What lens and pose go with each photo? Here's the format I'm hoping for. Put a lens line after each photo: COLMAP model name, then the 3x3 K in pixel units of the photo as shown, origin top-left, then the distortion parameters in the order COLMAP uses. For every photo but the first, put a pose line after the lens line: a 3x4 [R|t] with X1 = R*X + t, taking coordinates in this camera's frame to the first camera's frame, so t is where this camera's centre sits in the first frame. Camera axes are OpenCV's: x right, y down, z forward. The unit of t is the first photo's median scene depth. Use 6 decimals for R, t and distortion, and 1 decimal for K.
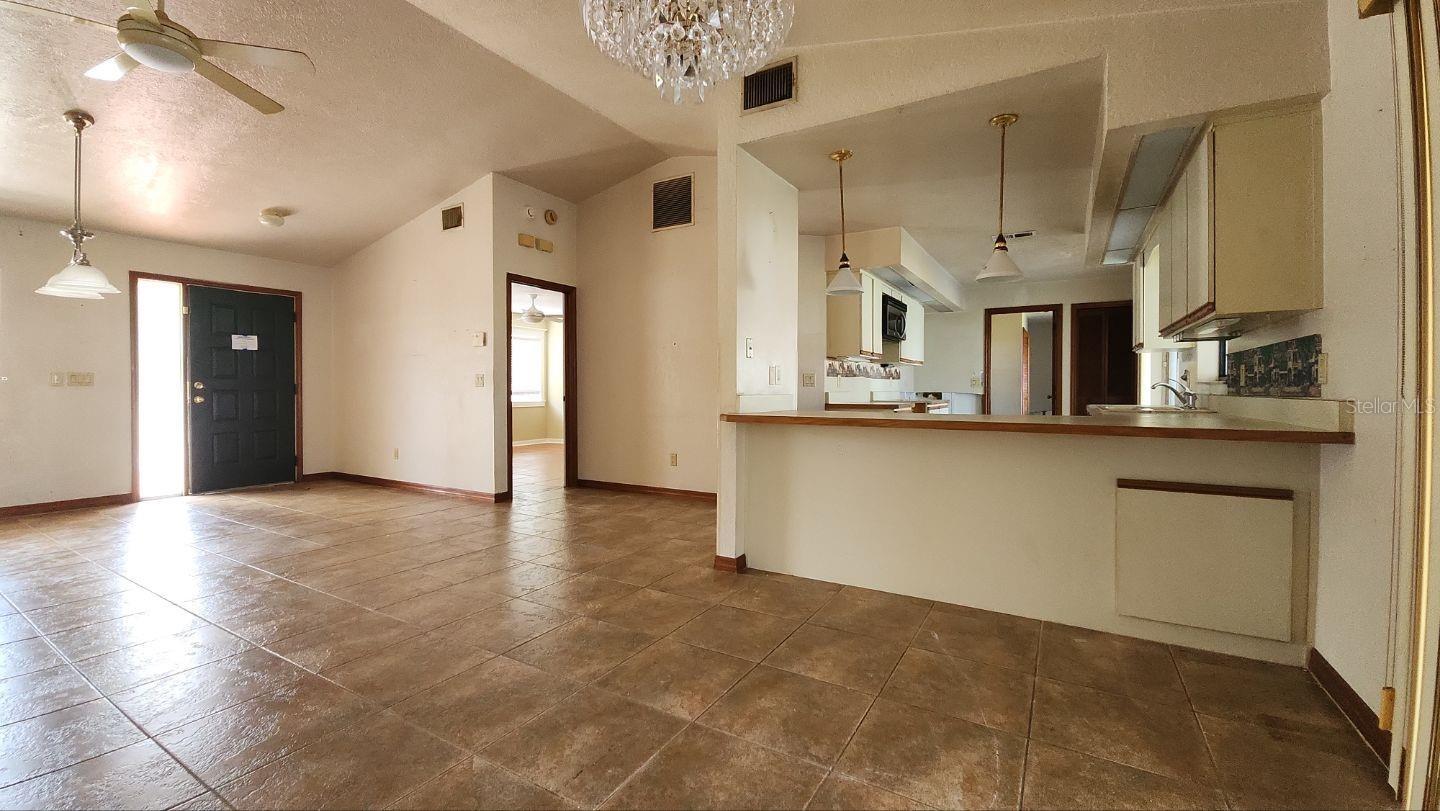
lens RADIAL K [[581.7, 0, 717.8], [0, 581.7, 400.5], [0, 0, 1]] dist [0.006226, -0.003002]
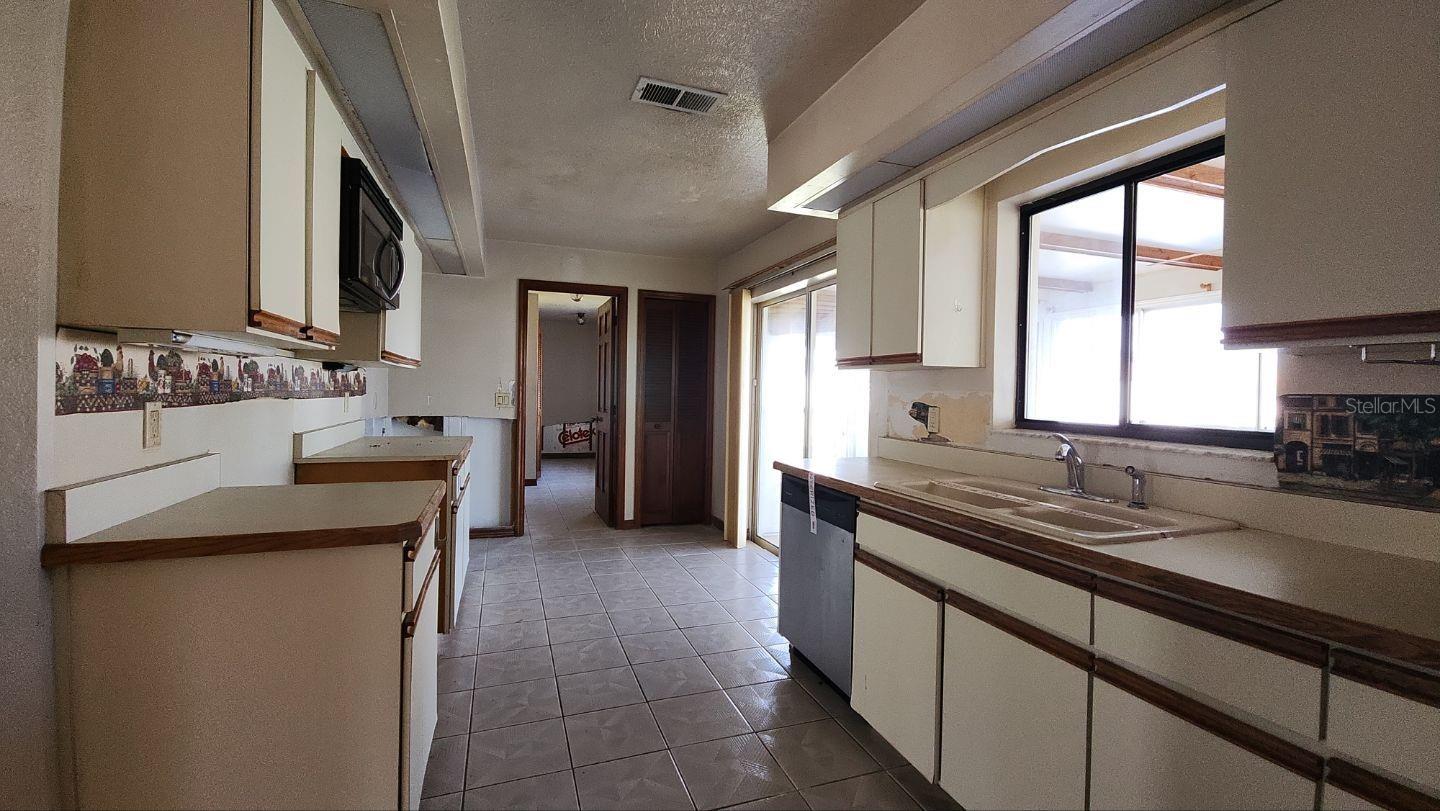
lens RADIAL K [[581.7, 0, 716.5], [0, 581.7, 391.4], [0, 0, 1]] dist [0.006226, -0.003002]
pose [[0.627649, 0.013093, 0.778387, 0.168352], [-0.004261, 0.999901, -0.013383, -0.046752], [-0.778485, 0.005083, 0.627643, 0.658734]]
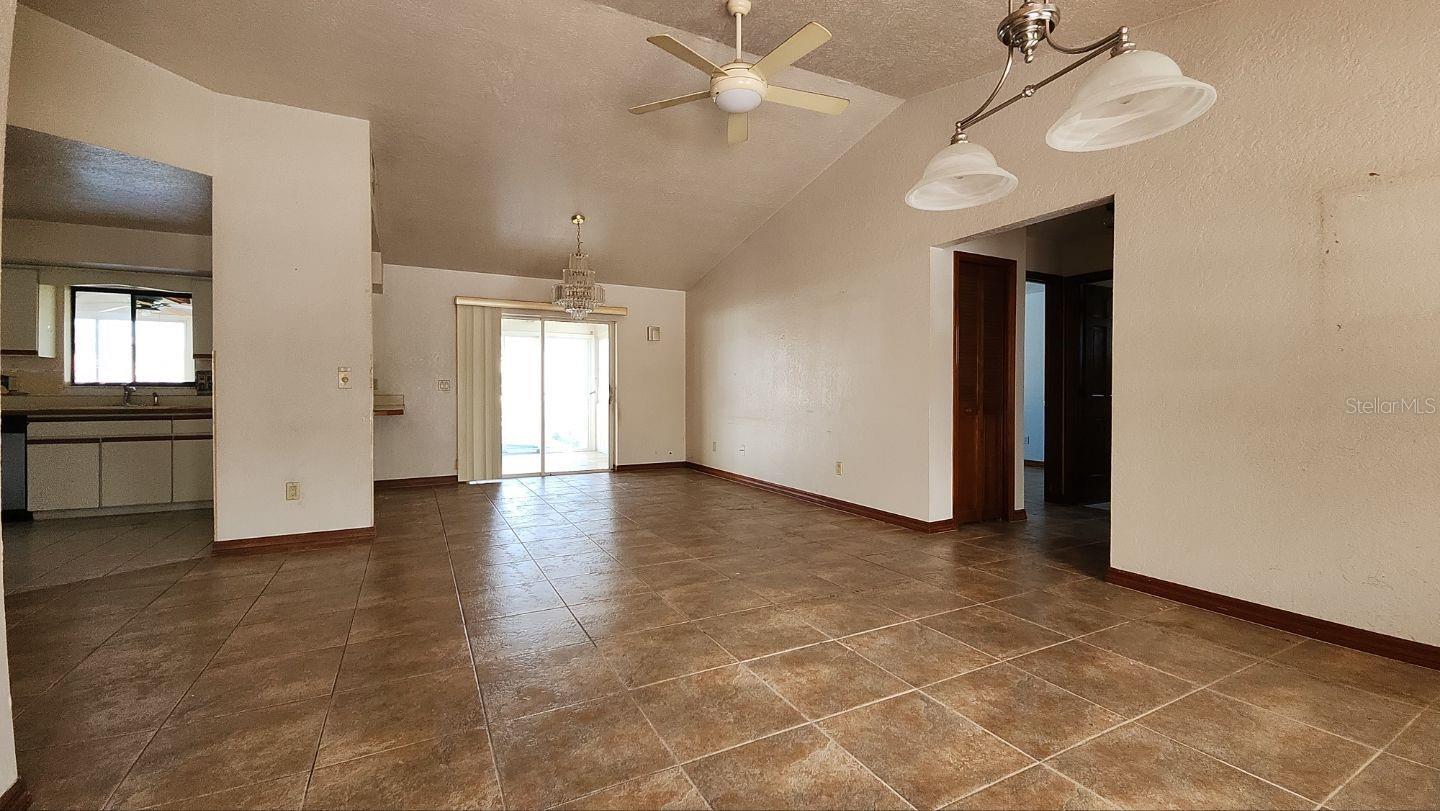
lens RADIAL K [[581.7, 0, 707.7], [0, 581.7, 398.3], [0, 0, 1]] dist [0.006226, -0.003002]
pose [[-0.852425, -0.000822, 0.522849, -0.772039], [0.013971, 0.999606, 0.024348, -0.014610], [-0.522663, 0.028060, -0.852078, 1.036874]]
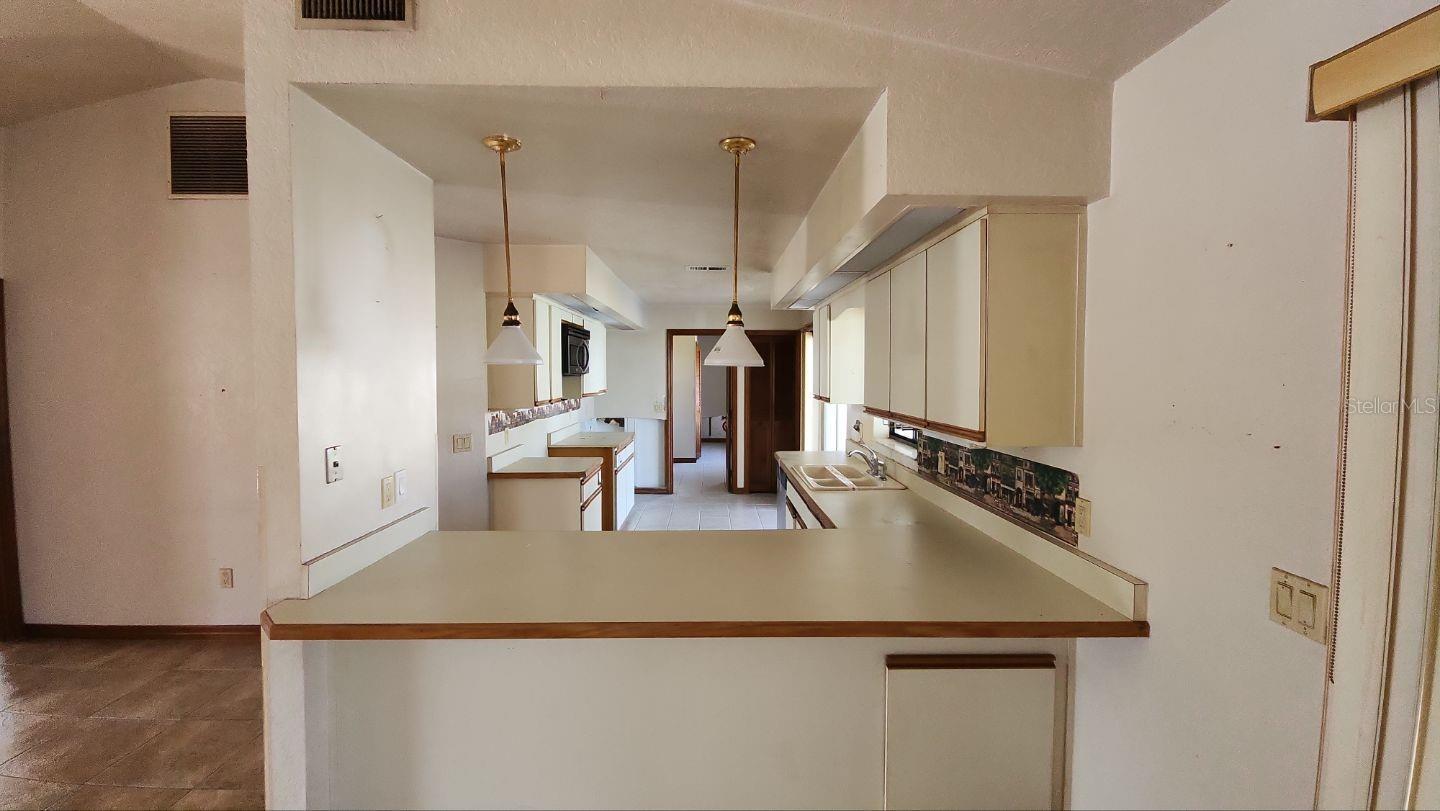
lens RADIAL K [[581.7, 0, 713.8], [0, 581.7, 393.4], [0, 0, 1]] dist [0.006226, -0.003002]
pose [[0.855416, -0.017239, 0.517655, 0.048953], [0.007471, 0.999753, 0.020949, -0.104428], [-0.517888, -0.014053, 0.855333, 0.218830]]
